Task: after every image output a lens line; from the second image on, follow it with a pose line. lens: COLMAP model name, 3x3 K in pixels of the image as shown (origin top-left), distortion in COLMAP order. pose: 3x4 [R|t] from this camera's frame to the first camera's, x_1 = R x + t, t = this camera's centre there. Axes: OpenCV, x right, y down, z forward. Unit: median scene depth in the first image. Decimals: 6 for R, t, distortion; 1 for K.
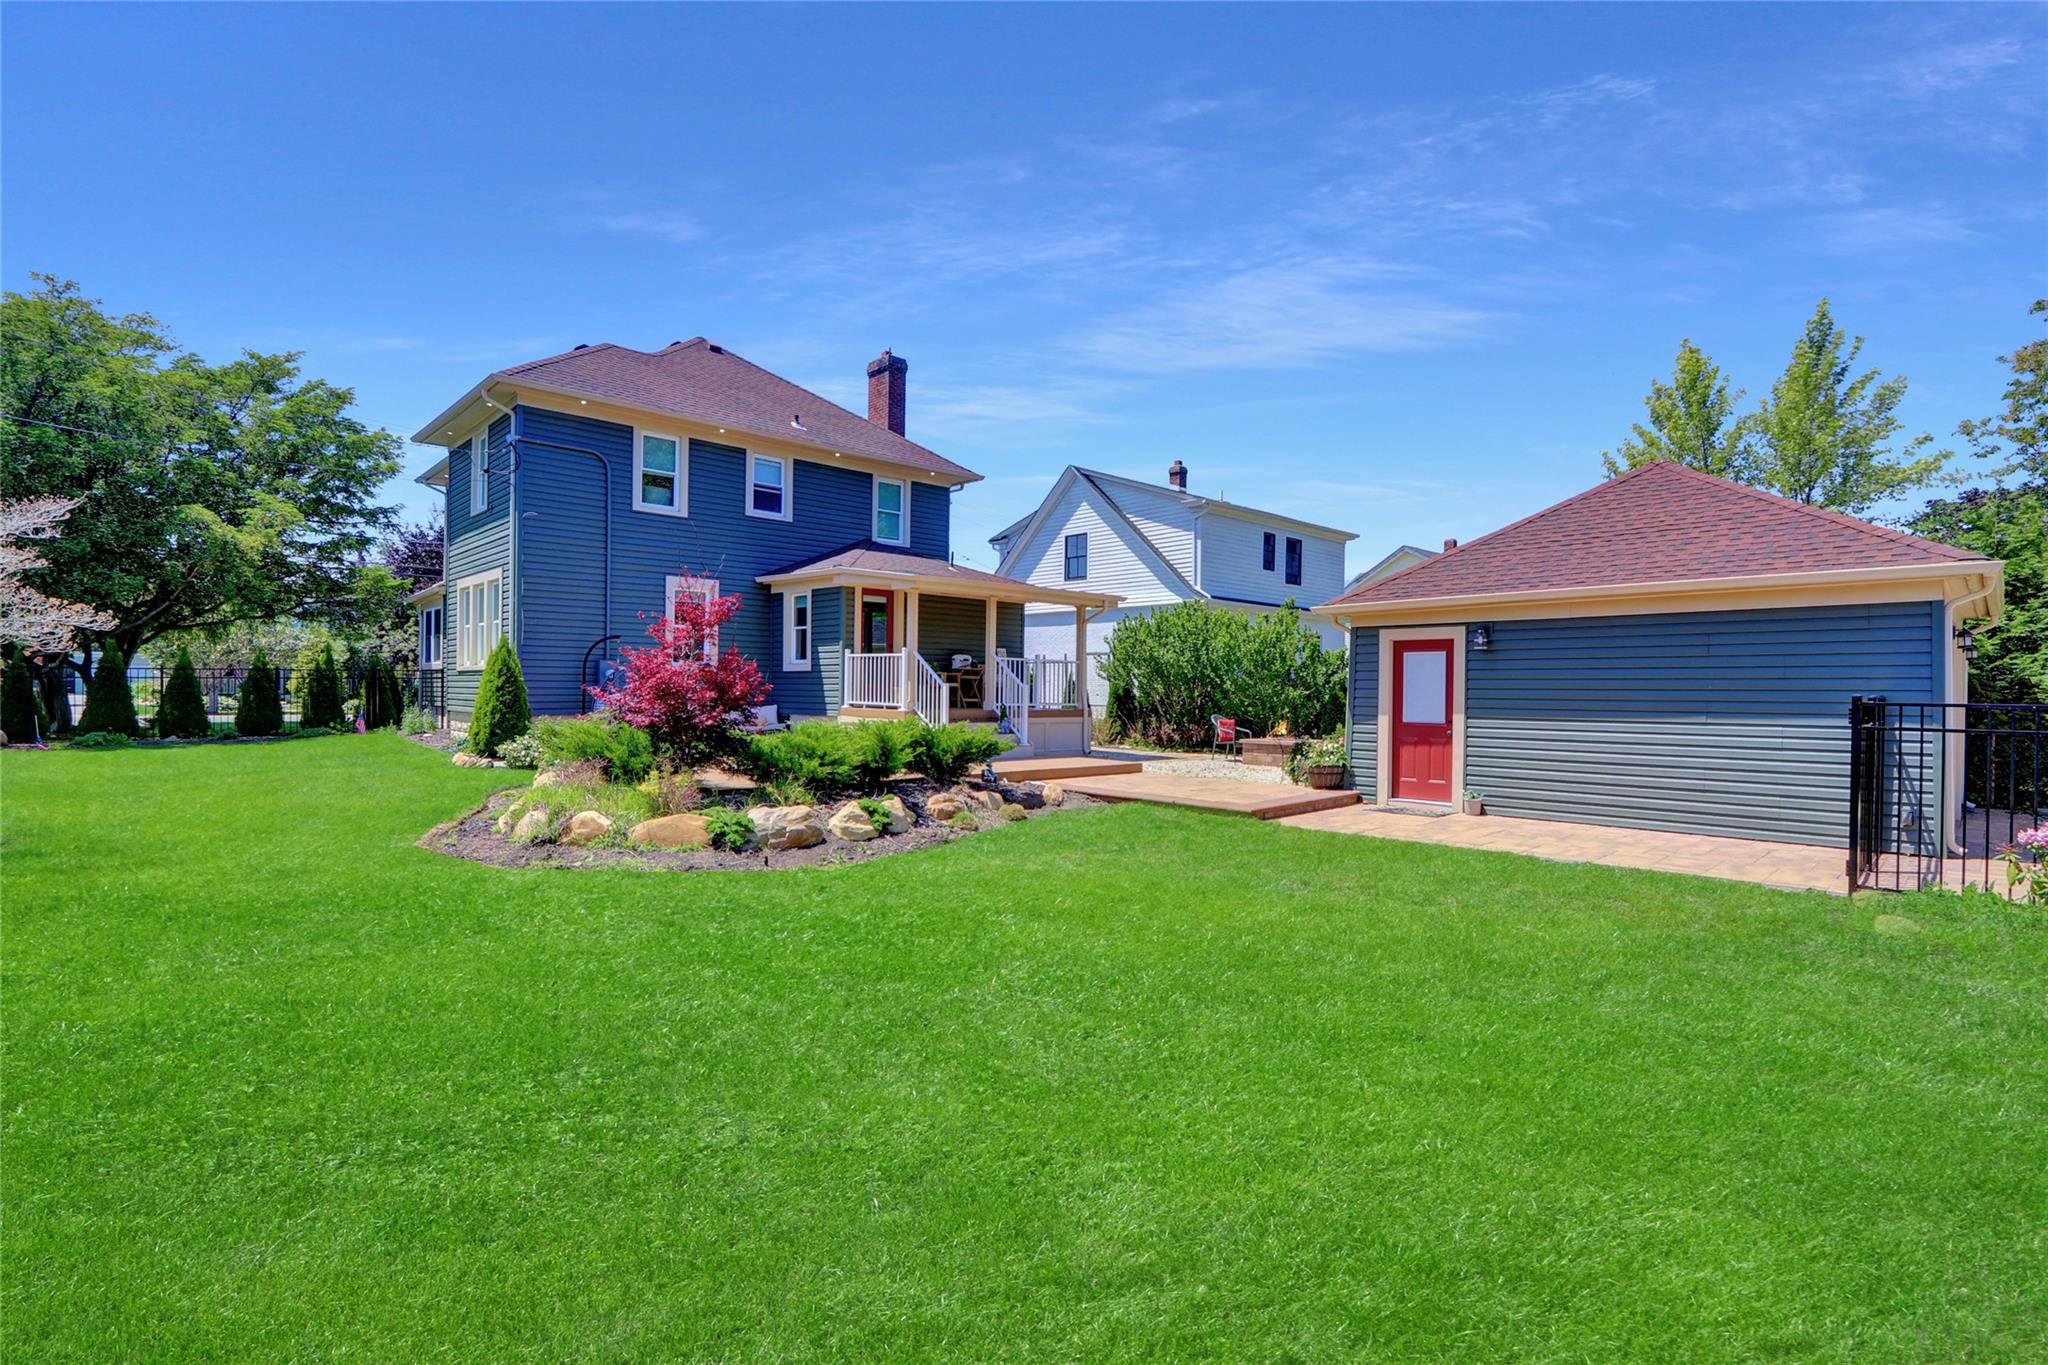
lens RADIAL K [[943.6, 0, 1000.1], [0, 943.6, 684.3], [0, 0, 1]] dist [-0.010916, 0.000569]
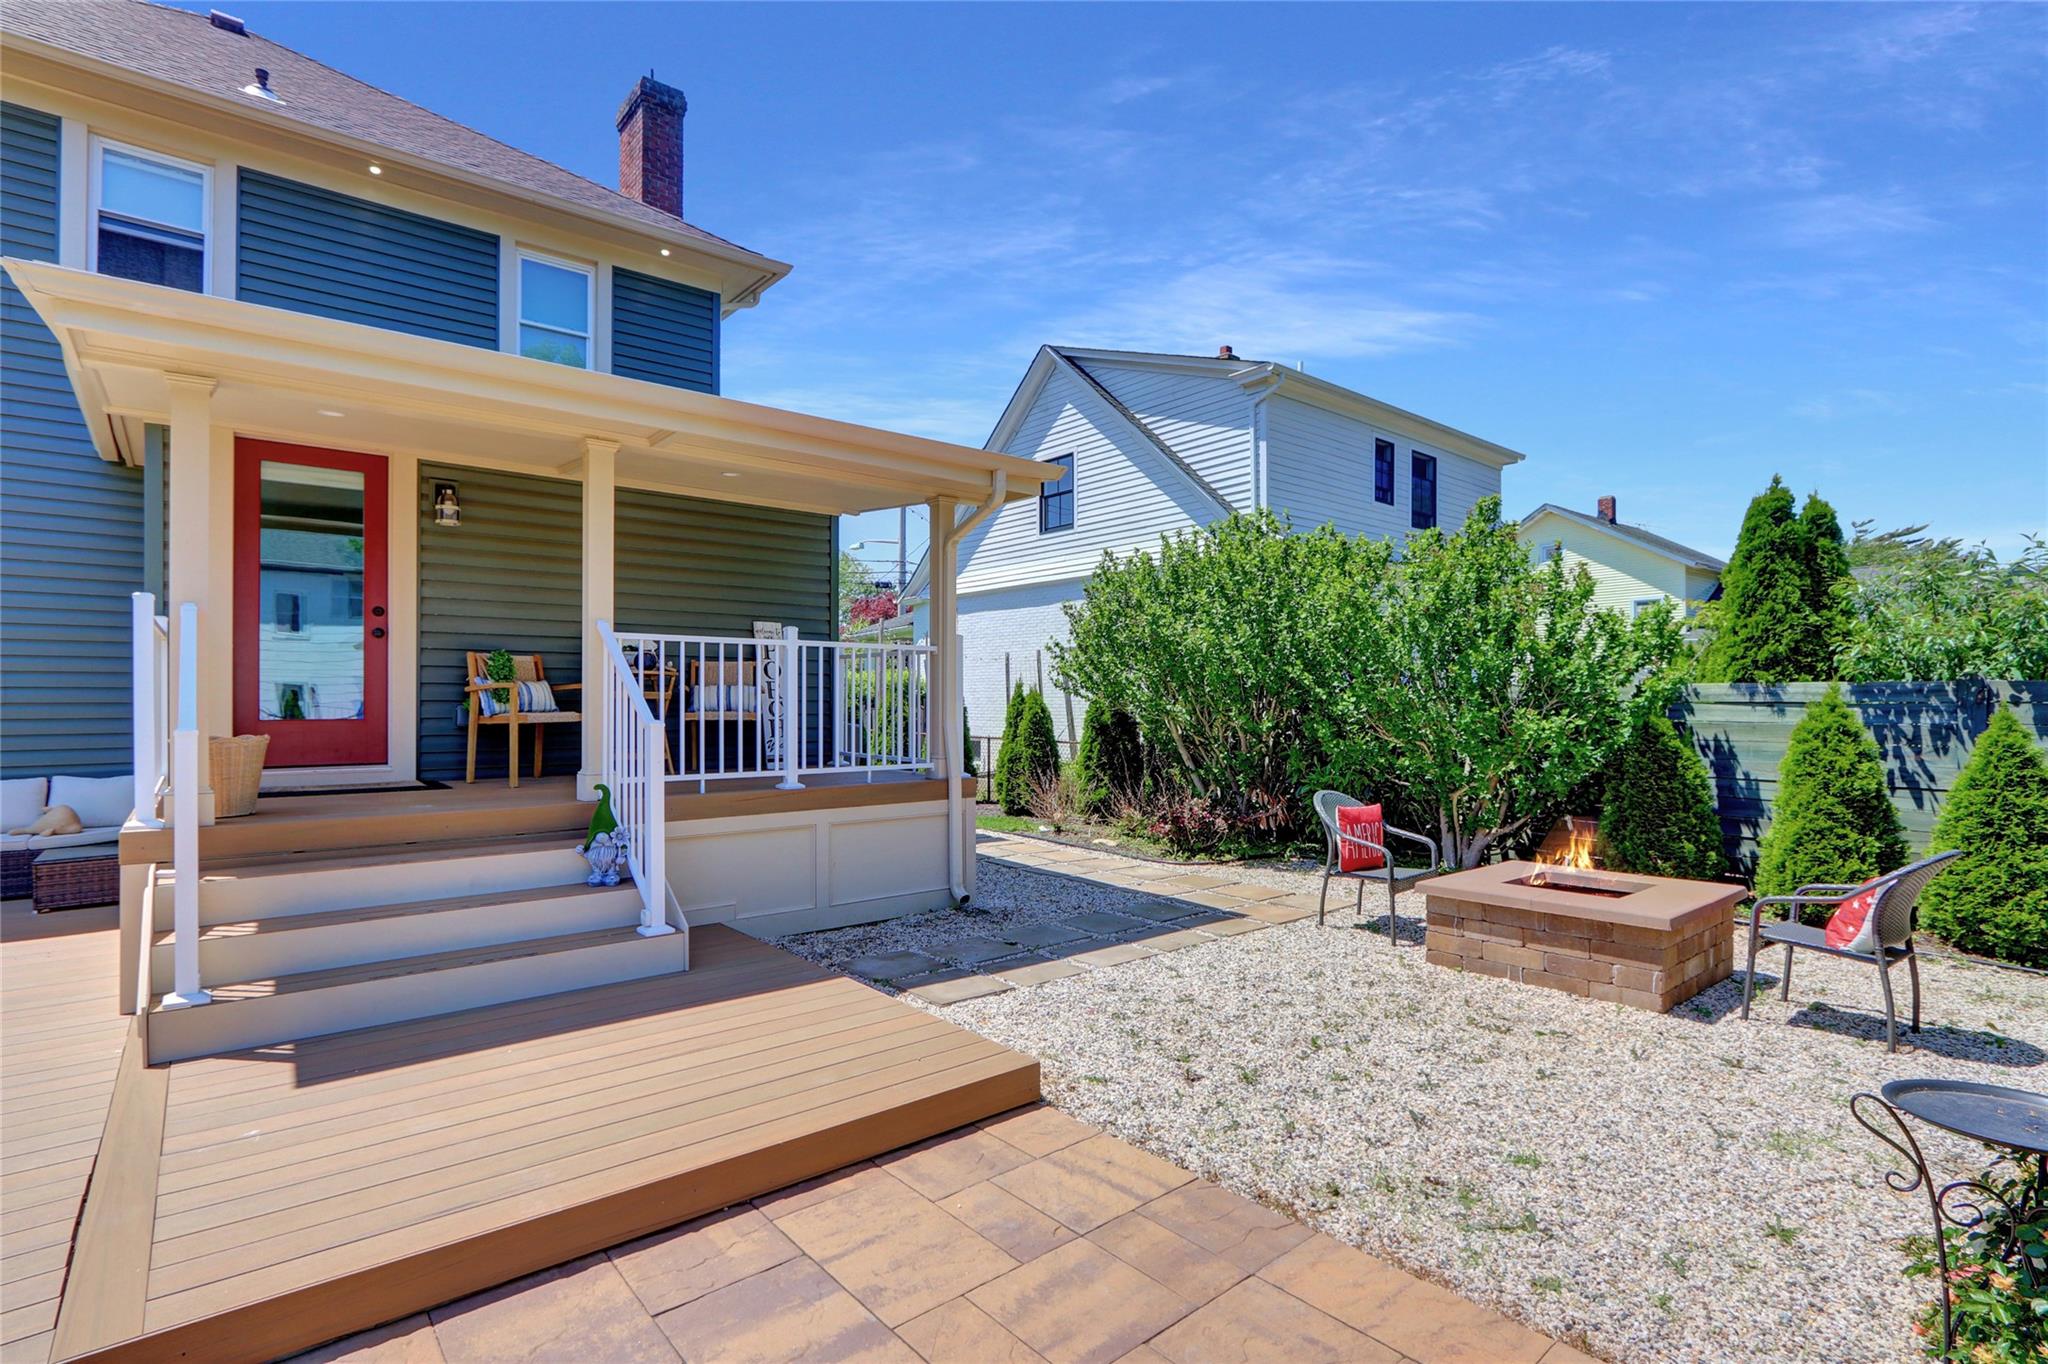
lens RADIAL K [[943.6, 0, 958.7], [0, 943.6, 686.4], [0, 0, 1]] dist [-0.010916, 0.000569]
pose [[0.994699, -0.015798, -0.101605, 0.127801], [0.014480, 0.999801, -0.013697, -0.004251], [0.101802, 0.012153, 0.994730, 0.634635]]
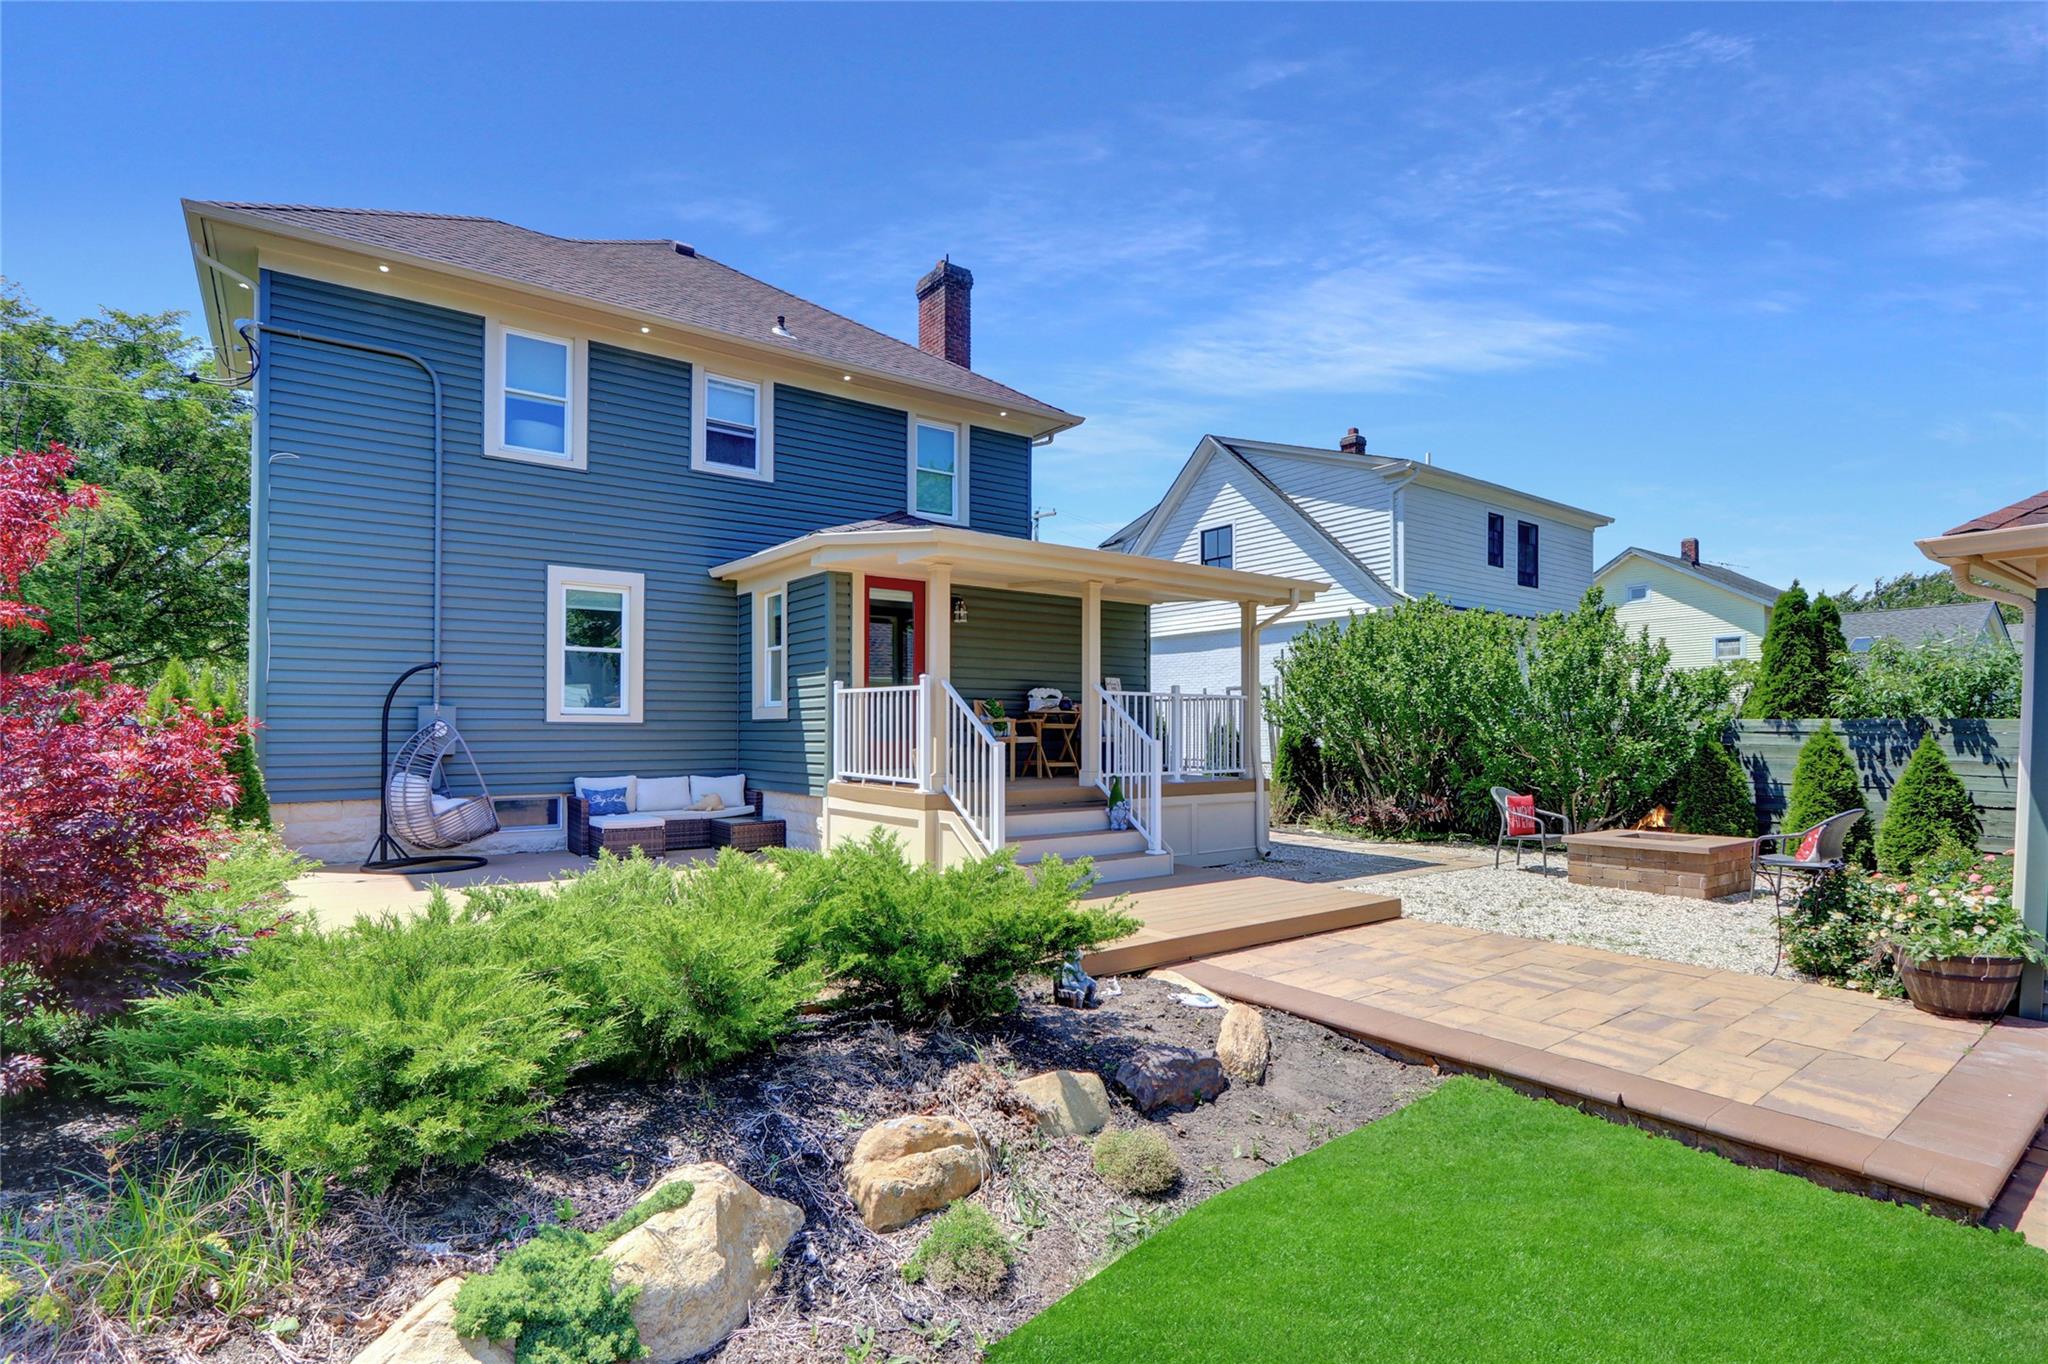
lens RADIAL K [[943.6, 0, 986.8], [0, 943.6, 716.7], [0, 0, 1]] dist [-0.010916, 0.000569]
pose [[0.990044, -0.013836, -0.140077, 0.006074], [0.012271, 0.999852, -0.012031, -0.006841], [0.140223, 0.010192, 0.990067, 0.401378]]
